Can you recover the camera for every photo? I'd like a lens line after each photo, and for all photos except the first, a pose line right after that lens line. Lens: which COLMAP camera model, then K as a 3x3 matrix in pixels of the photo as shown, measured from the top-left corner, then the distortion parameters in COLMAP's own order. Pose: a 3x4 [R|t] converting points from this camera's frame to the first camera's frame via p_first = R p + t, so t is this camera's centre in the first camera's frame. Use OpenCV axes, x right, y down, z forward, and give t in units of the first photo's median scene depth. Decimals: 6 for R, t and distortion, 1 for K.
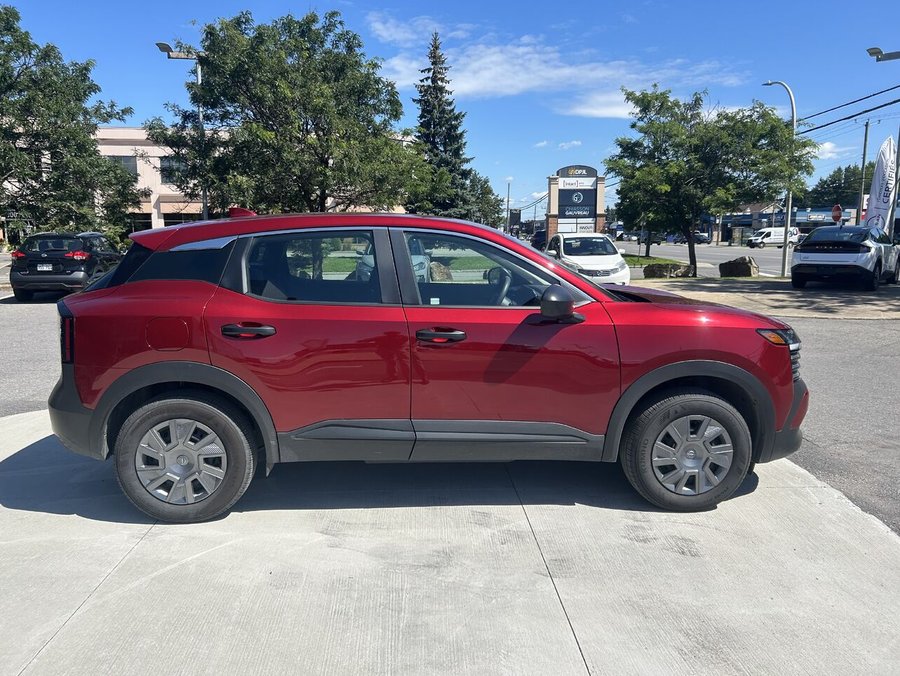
lens RADIAL K [[685.7, 0, 450.0], [0, 685.7, 338.0], [0, 0, 1]] dist [0.013133, -0.004196]
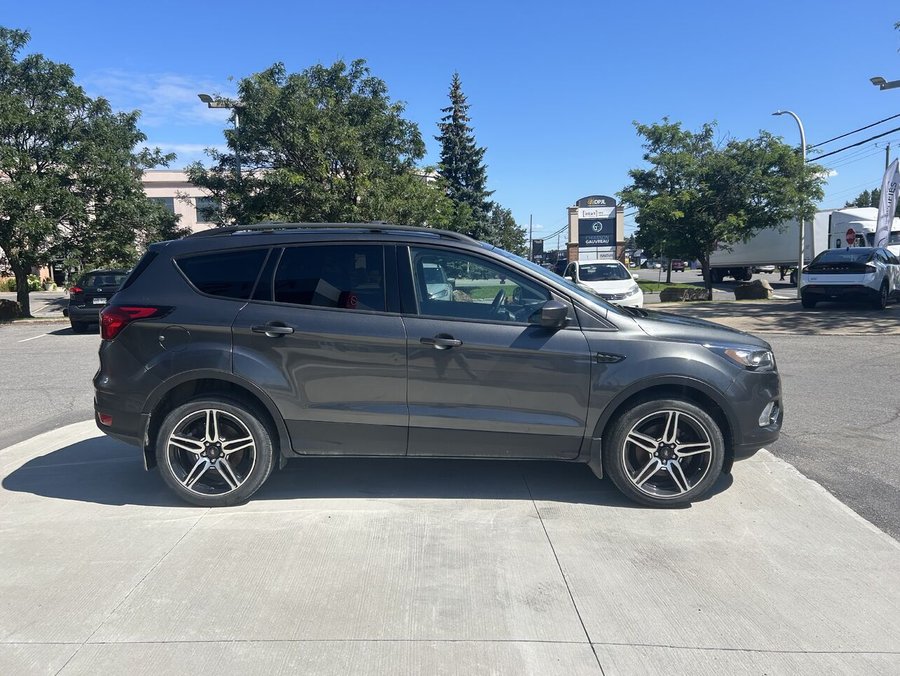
lens RADIAL K [[685.7, 0, 450.0], [0, 685.7, 338.0], [0, 0, 1]] dist [0.013133, -0.004196]
pose [[0.999146, -0.016409, -0.037910, 0.004739], [0.014657, 0.998832, -0.046045, 0.009787], [0.038621, 0.045450, 0.998220, -0.043634]]
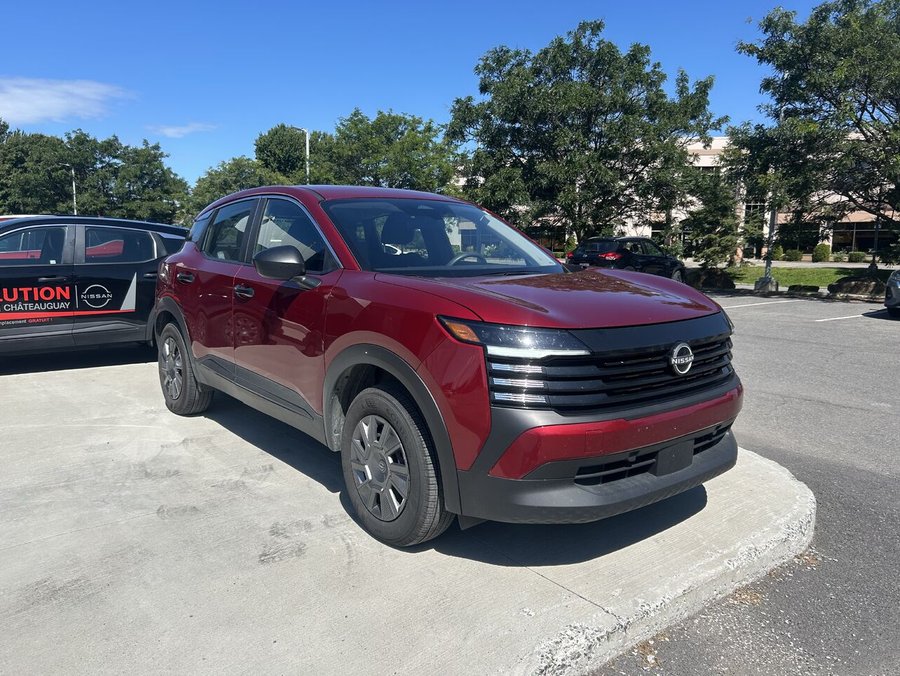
lens RADIAL K [[685.7, 0, 450.0], [0, 685.7, 338.0], [0, 0, 1]] dist [0.013133, -0.004196]
pose [[0.565535, 0.114852, -0.816688, 0.179861], [-0.131951, 0.990100, 0.047866, -0.004518], [0.814100, 0.080693, 0.575091, 0.105796]]
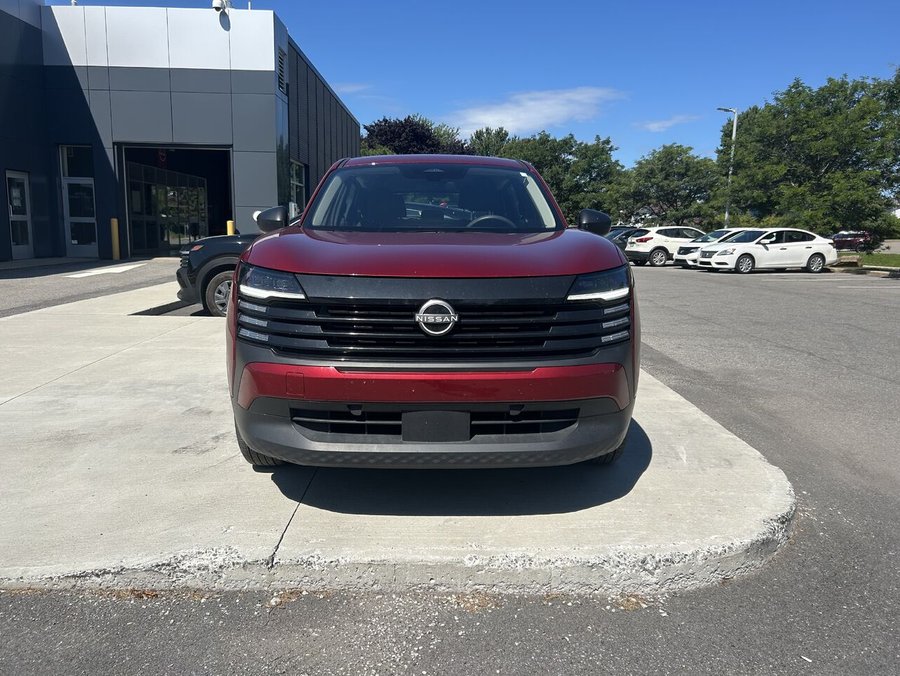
lens RADIAL K [[685.7, 0, 450.0], [0, 685.7, 338.0], [0, 0, 1]] dist [0.013133, -0.004196]
pose [[-0.059125, 0.151734, -0.986651, 0.214460], [-0.163261, 0.973603, 0.159510, -0.015744], [0.984810, 0.170513, -0.032792, 0.223636]]
